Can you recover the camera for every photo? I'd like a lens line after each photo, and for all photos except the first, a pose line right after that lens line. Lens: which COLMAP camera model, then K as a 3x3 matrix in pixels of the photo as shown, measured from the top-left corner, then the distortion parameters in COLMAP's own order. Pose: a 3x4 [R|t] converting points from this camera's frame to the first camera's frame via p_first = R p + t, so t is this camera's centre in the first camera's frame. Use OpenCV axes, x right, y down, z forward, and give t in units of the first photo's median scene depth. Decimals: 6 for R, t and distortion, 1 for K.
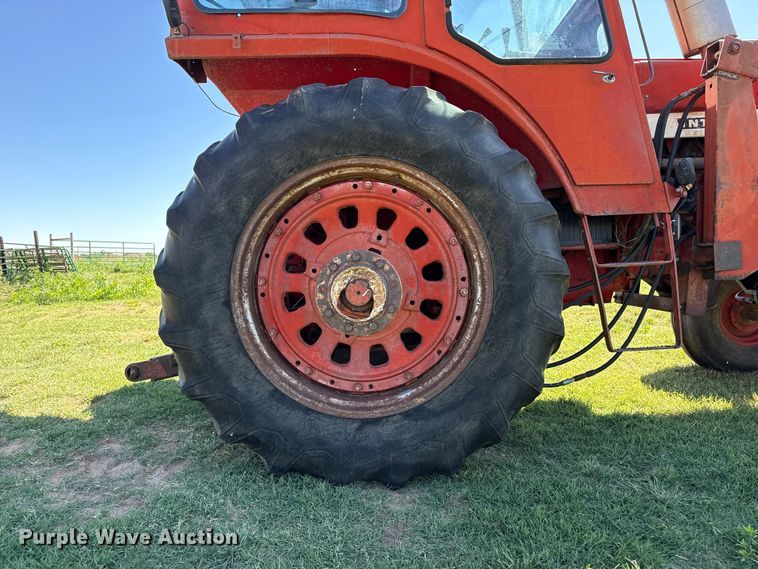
lens RADIAL K [[533.0, 0, 382.9], [0, 533.0, 280.8], [0, 0, 1]] dist [0.071781, -0.101214]
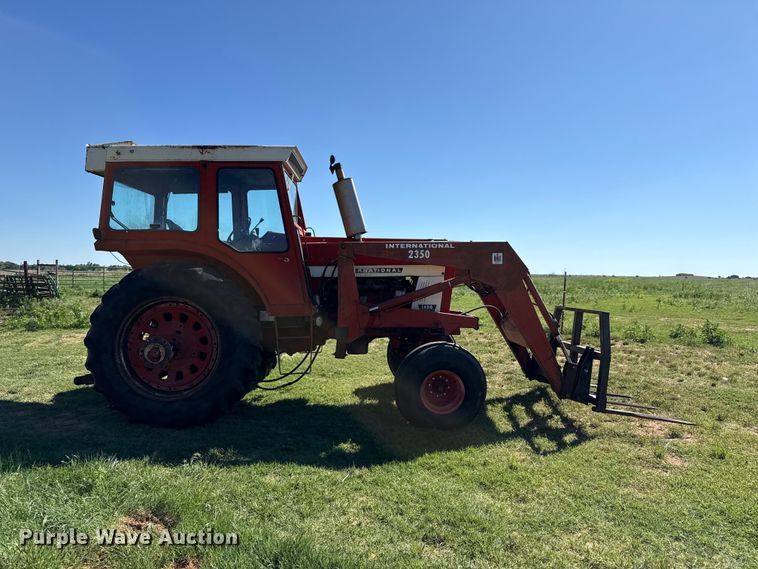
lens RADIAL K [[523.4, 0, 379.0], [0, 523.4, 284.5], [0, 0, 1]] dist [-0.005137, -0.004114]
pose [[0.999337, 0.020929, 0.029775, 0.797964], [-0.020020, 0.999334, -0.030508, -0.210894], [-0.030394, 0.029891, 0.999091, -1.352057]]
